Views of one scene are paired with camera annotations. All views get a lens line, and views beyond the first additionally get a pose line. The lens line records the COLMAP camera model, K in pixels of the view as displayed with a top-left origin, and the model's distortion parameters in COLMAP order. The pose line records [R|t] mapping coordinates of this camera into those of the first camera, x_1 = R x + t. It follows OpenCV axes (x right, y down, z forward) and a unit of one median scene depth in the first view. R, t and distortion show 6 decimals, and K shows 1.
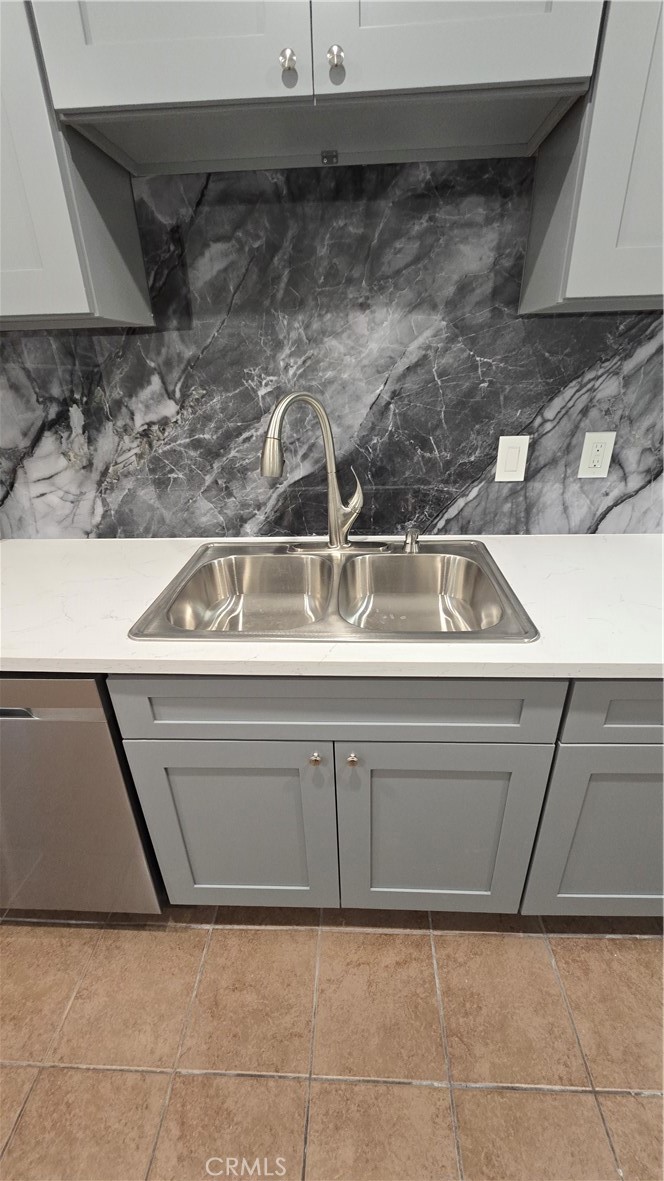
lens RADIAL K [[481.9, 0, 337.8], [0, 481.9, 588.6], [0, 0, 1]] dist [-0.002925, -0.000009]
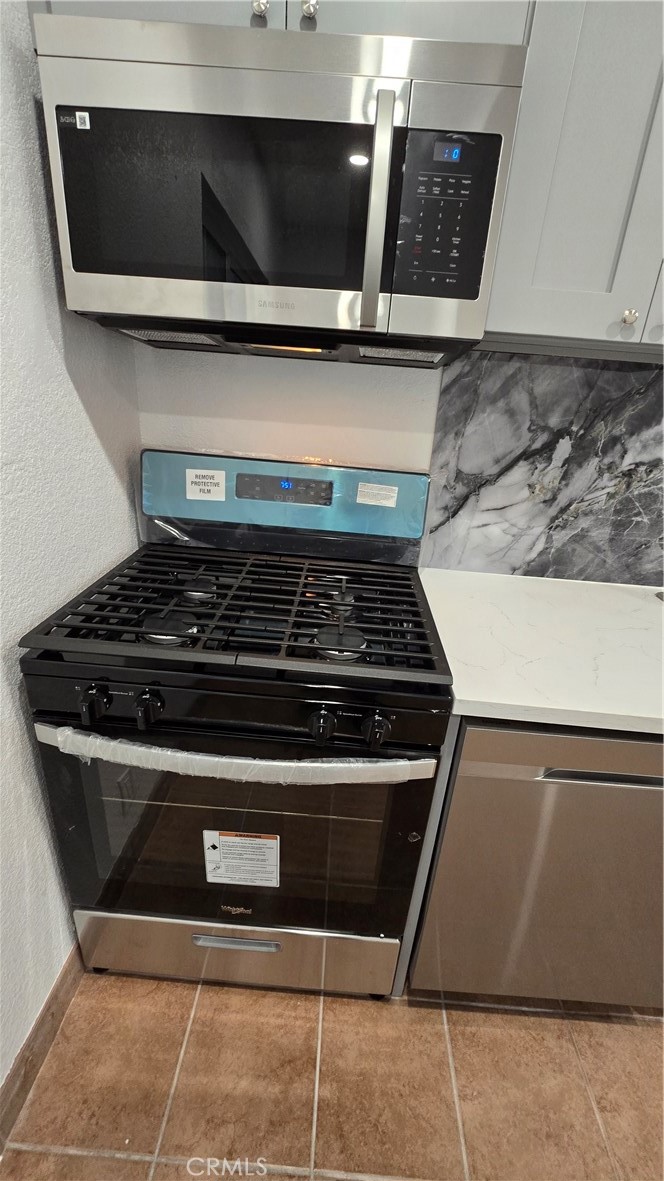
lens RADIAL K [[481.9, 0, 339.5], [0, 481.9, 590.2], [0, 0, 1]] dist [-0.002925, -0.000009]
pose [[0.995314, 0.085545, 0.045080, -1.017453], [-0.083011, 0.995009, -0.055374, 0.006011], [-0.049592, 0.051373, 0.997447, 0.099294]]
